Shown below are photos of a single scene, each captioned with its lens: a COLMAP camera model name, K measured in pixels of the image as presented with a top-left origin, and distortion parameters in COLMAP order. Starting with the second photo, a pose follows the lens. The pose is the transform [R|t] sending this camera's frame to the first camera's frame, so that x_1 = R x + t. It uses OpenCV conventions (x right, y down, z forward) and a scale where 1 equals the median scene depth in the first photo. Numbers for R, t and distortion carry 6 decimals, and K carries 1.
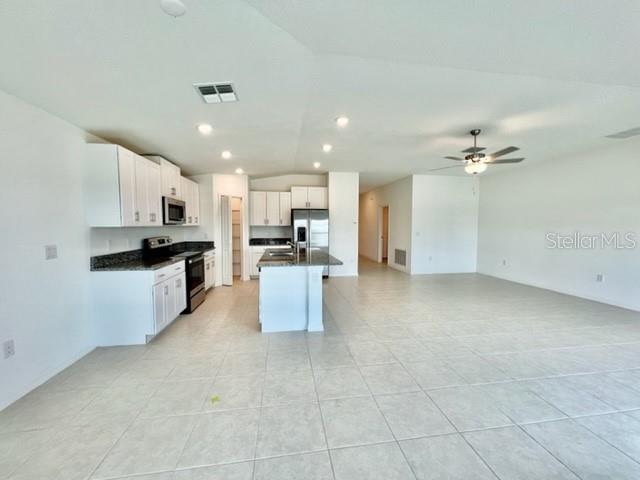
lens RADIAL K [[255.9, 0, 321.6], [0, 255.9, 240.3], [0, 0, 1]] dist [-0.000624, -0.000299]
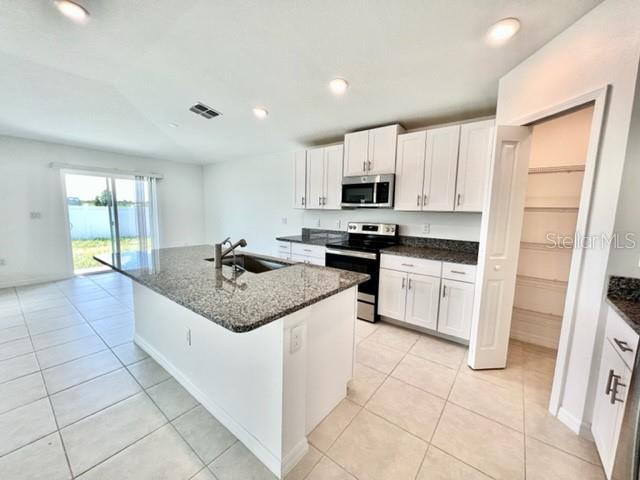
lens RADIAL K [[255.9, 0, 321.6], [0, 255.9, 240.3], [0, 0, 1]] dist [-0.000624, -0.000299]
pose [[-0.724374, 0.067114, -0.686133, 0.059746], [-0.060769, 0.985160, 0.160520, -0.062074], [0.686724, 0.157972, -0.709546, 1.124218]]
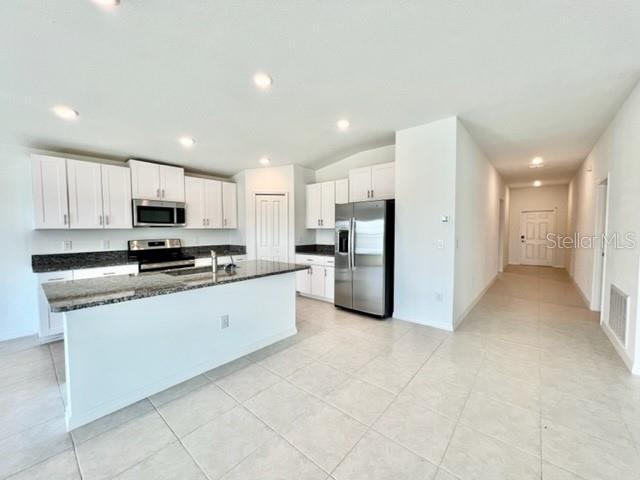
lens RADIAL K [[255.9, 0, 321.6], [0, 255.9, 240.3], [0, 0, 1]] dist [-0.000624, -0.000299]
pose [[0.656982, 0.029663, -0.753323, 0.423796], [-0.039773, 0.999198, 0.004658, -0.030124], [0.752857, 0.026902, 0.657634, 0.618283]]
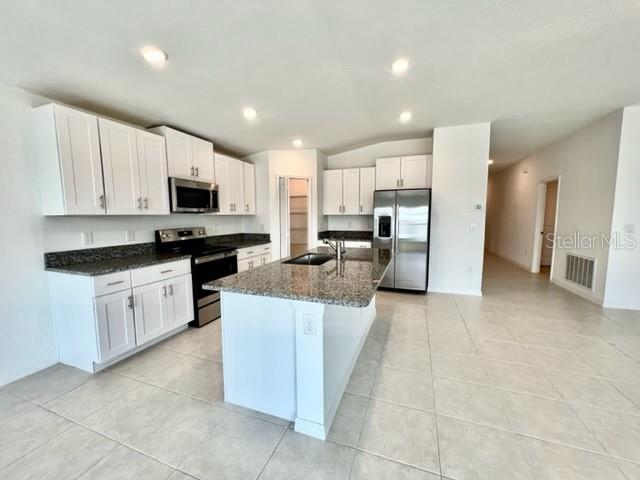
lens RADIAL K [[255.9, 0, 321.6], [0, 255.9, 240.3], [0, 0, 1]] dist [-0.000624, -0.000299]
pose [[0.875136, 0.039339, -0.482276, 0.123178], [-0.021268, 0.998854, 0.042882, -0.013811], [0.483410, -0.027270, 0.874969, 0.363073]]
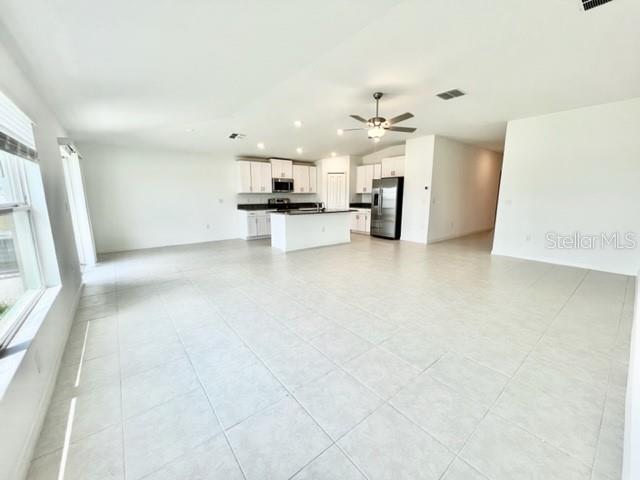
lens RADIAL K [[255.9, 0, 321.6], [0, 255.9, 240.3], [0, 0, 1]] dist [-0.000624, -0.000299]
pose [[0.504919, 0.149726, -0.850082, 0.969353], [-0.049164, 0.988231, 0.144856, 0.002836], [0.861765, -0.031347, 0.506338, 0.190909]]
